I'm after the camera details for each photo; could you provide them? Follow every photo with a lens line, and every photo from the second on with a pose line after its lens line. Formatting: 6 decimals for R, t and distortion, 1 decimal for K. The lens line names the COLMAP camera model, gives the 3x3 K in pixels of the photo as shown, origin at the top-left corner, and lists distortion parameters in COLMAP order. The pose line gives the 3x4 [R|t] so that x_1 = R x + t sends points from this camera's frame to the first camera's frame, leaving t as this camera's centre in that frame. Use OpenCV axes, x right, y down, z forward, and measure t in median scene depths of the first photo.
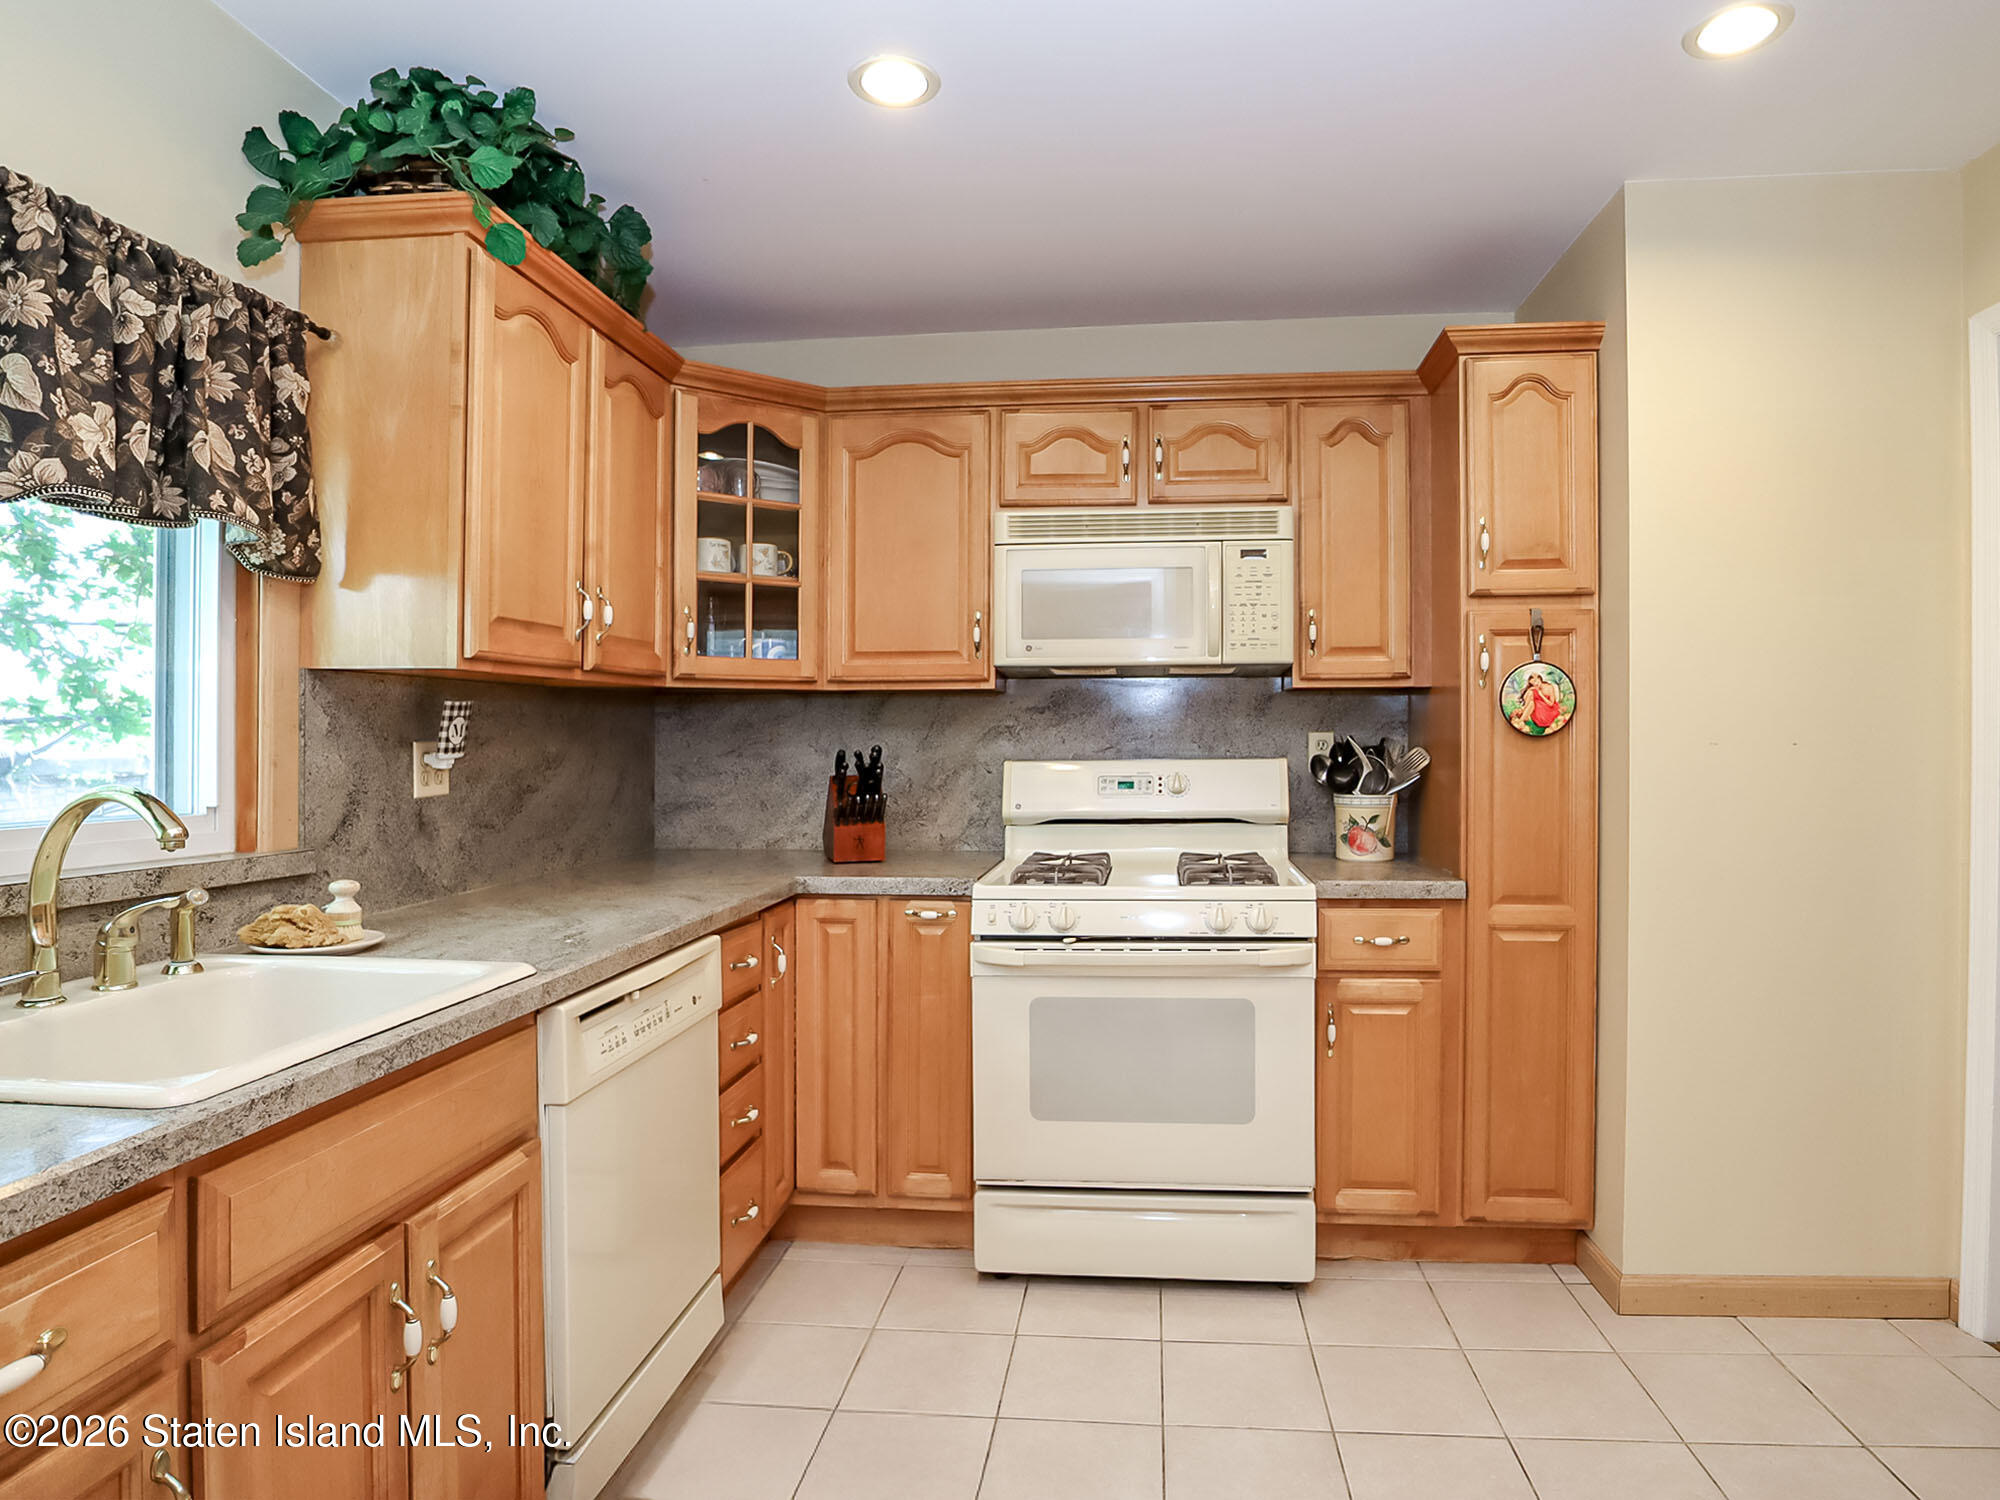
lens RADIAL K [[1154.3, 0, 974.3], [0, 1154.3, 737.4], [0, 0, 1]] dist [-0.001315, -0.000328]
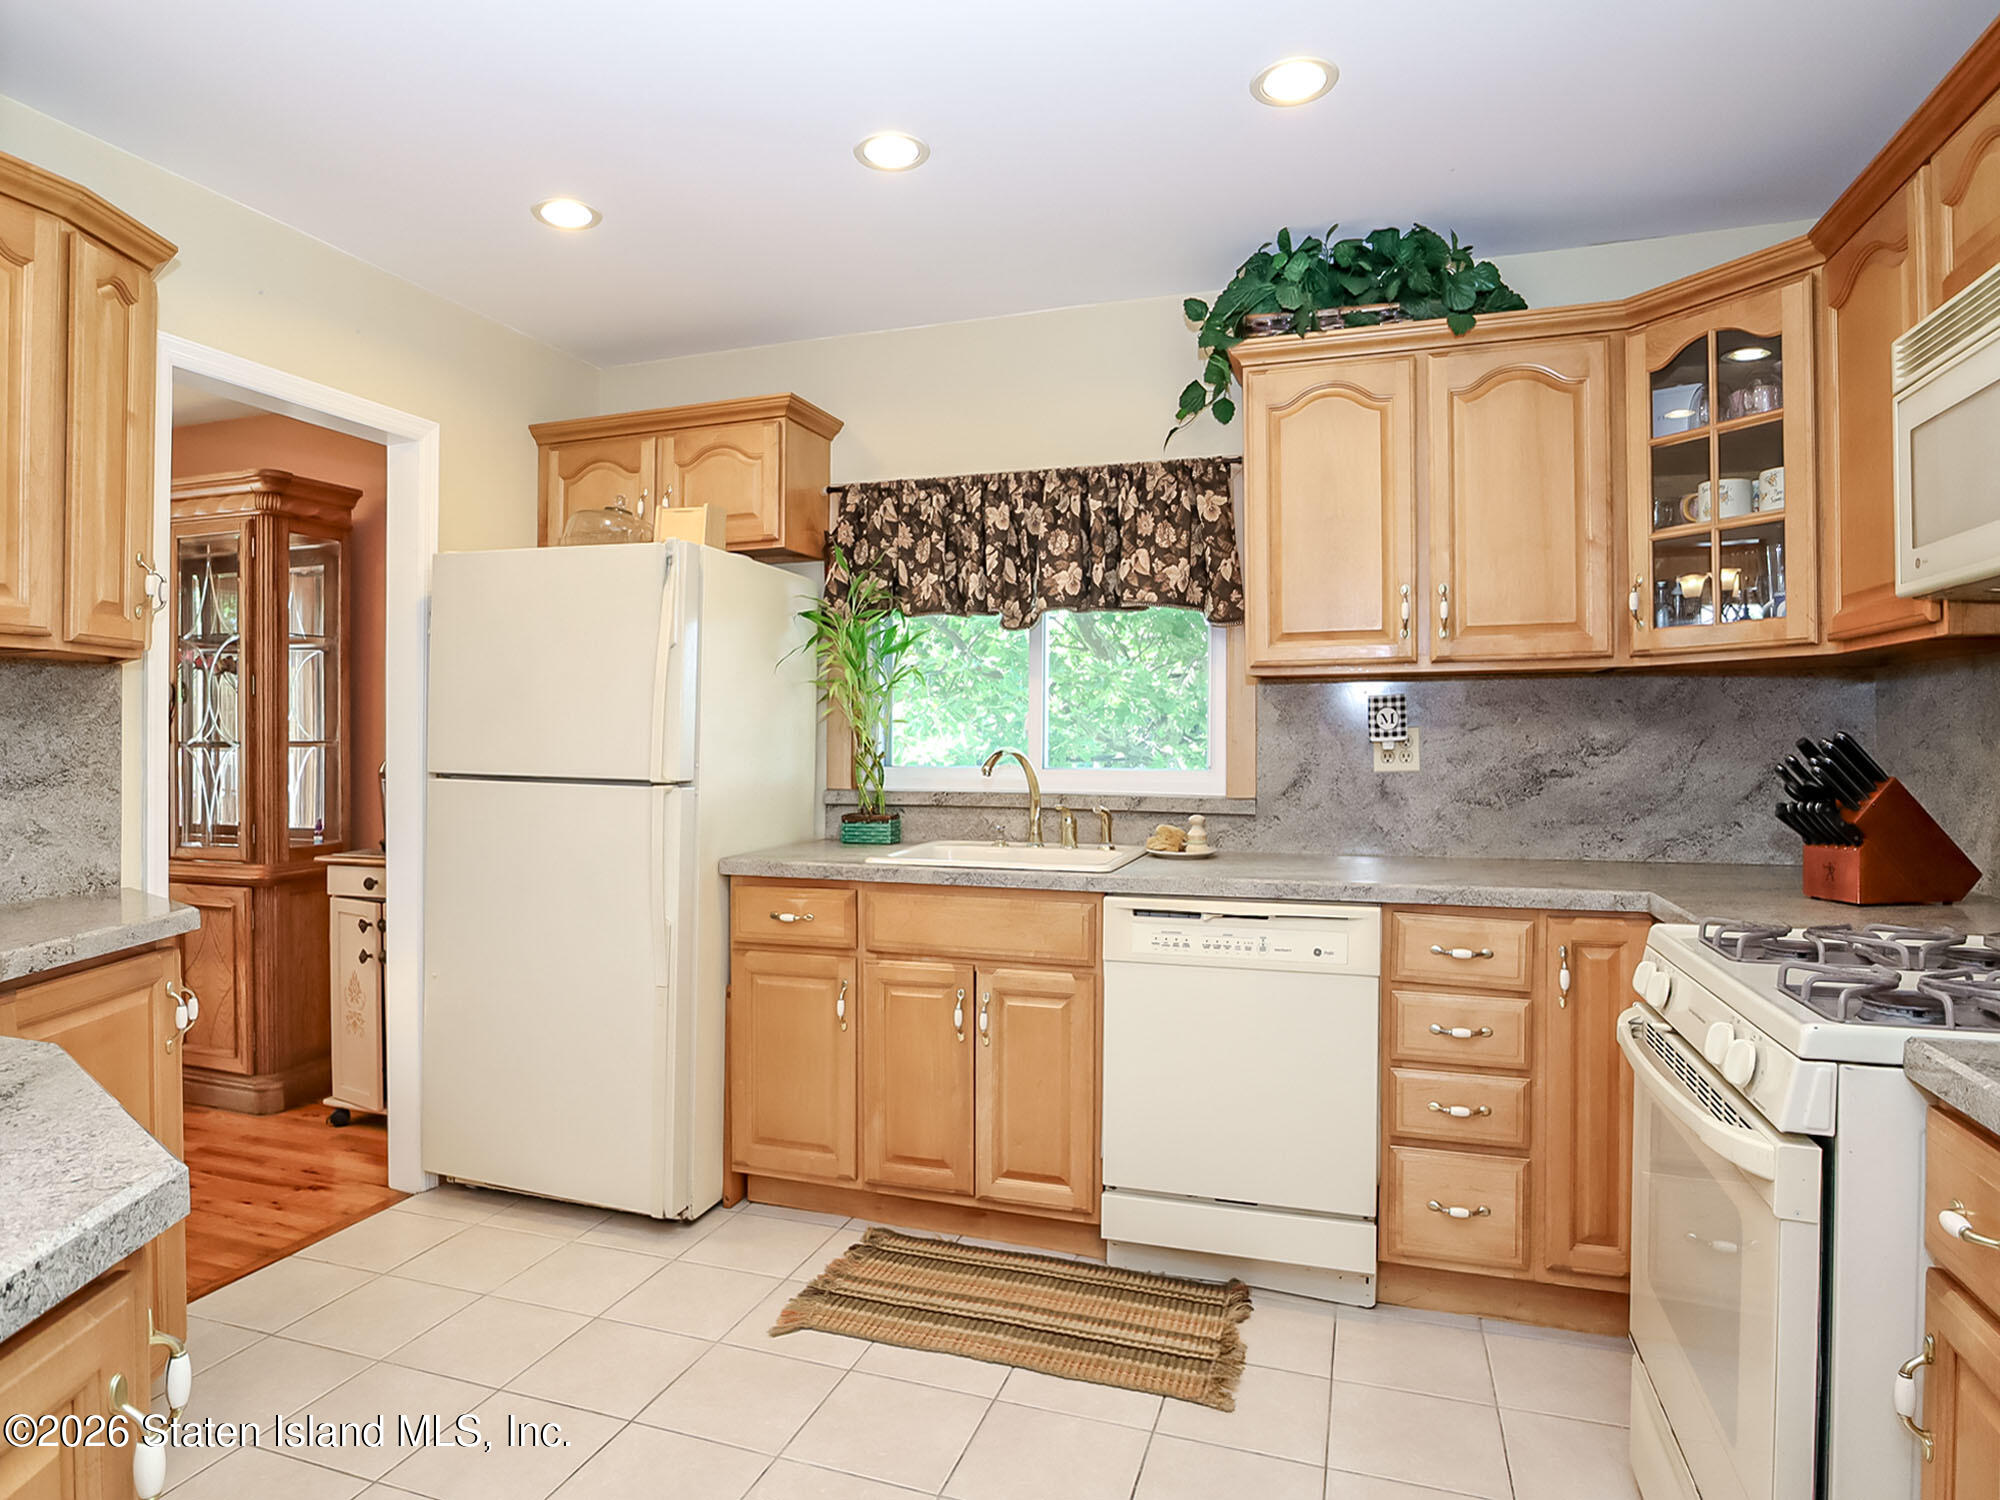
lens RADIAL K [[1154.3, 0, 974.3], [0, 1154.3, 737.4], [0, 0, 1]] dist [-0.001315, -0.000328]
pose [[-0.177323, -0.001981, -0.984151, 0.891979], [-0.001945, 0.999997, -0.001662, 0.017749], [0.984151, 0.001620, -0.177326, 0.822185]]
